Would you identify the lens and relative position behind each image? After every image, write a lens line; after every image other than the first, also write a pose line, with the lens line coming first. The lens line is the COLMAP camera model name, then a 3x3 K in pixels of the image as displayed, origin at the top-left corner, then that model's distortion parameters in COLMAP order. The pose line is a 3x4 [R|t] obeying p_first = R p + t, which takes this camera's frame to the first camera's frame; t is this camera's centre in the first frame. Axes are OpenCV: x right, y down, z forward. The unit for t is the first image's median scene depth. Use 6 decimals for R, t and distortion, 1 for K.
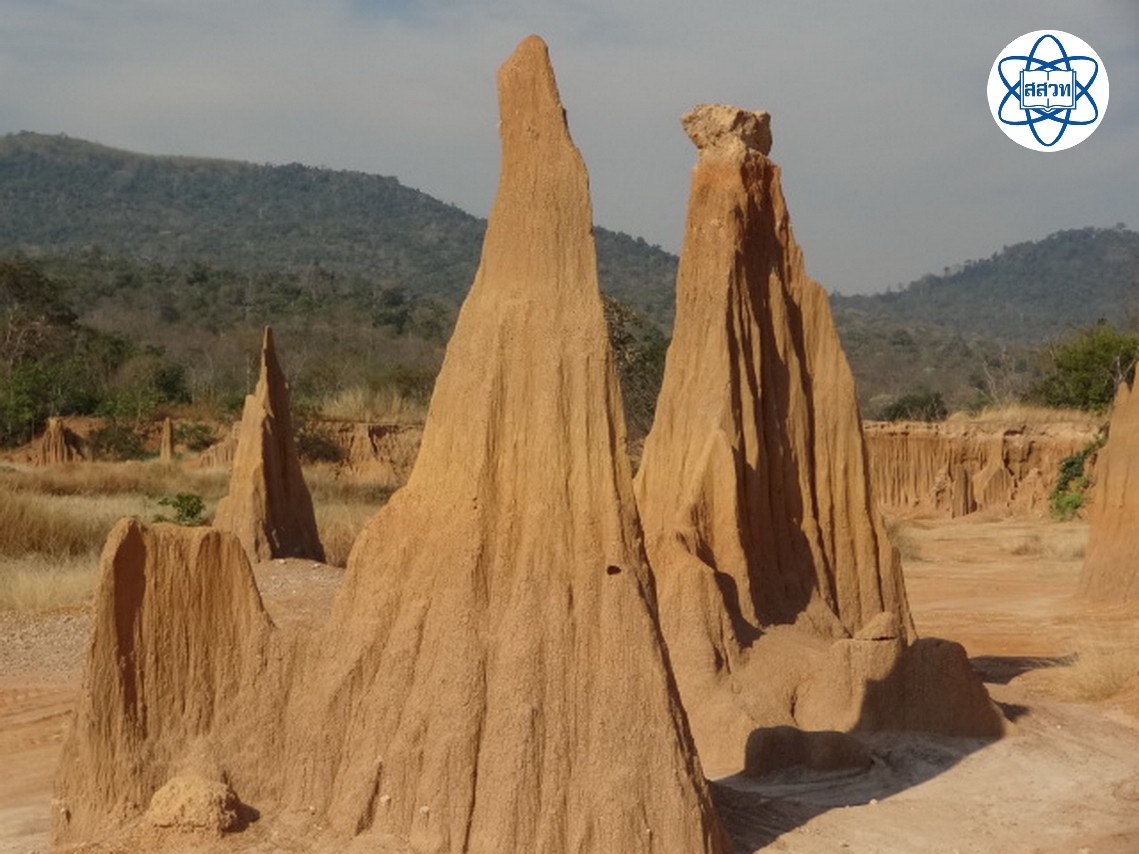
lens RADIAL K [[2242.1, 0, 569.6], [0, 2242.1, 427.2], [0, 0, 1]] dist [-0.057987, 0.000000]
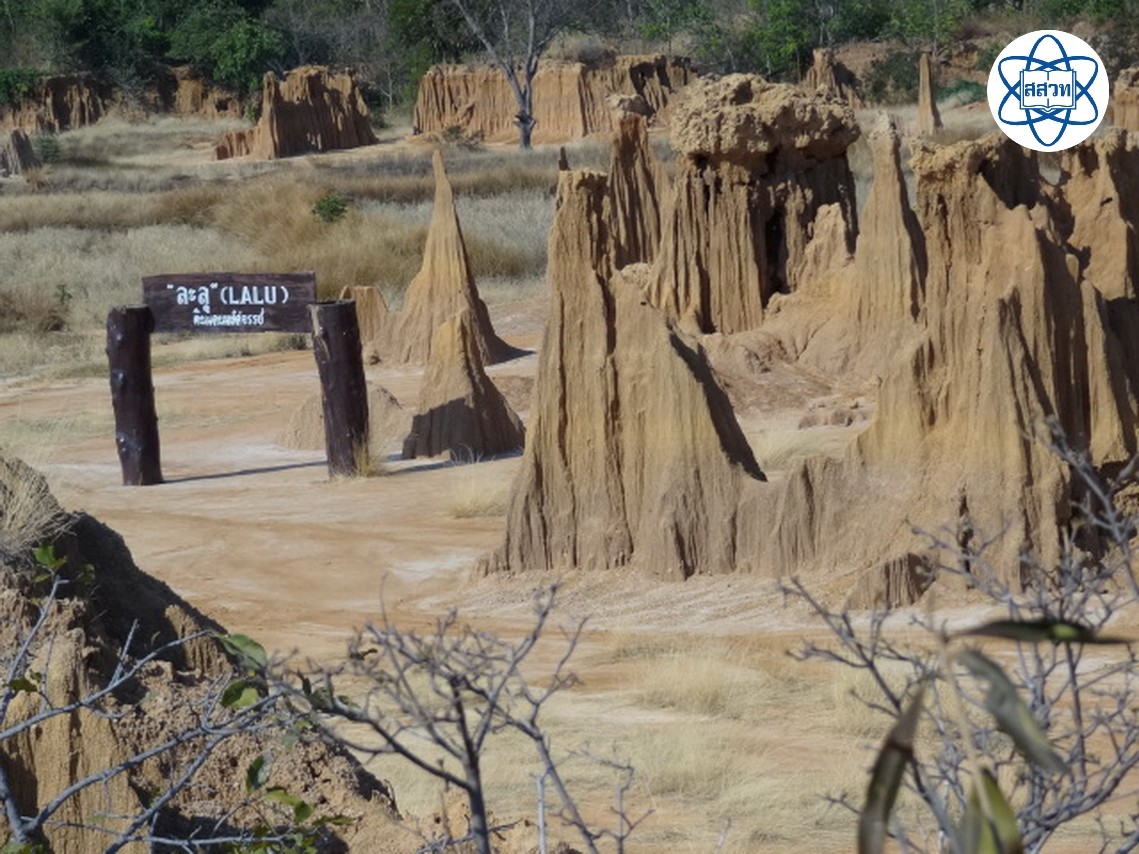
lens RADIAL K [[4351.6, 0, 568.6], [0, 4351.6, 428.6], [0, 0, 1]] dist [0.075252, 0.000000]
pose [[0.938827, -0.050111, -0.340723, 0.168535], [0.087837, 0.991478, 0.096206, -0.025089], [0.332999, -0.120249, 0.935228, -0.368268]]
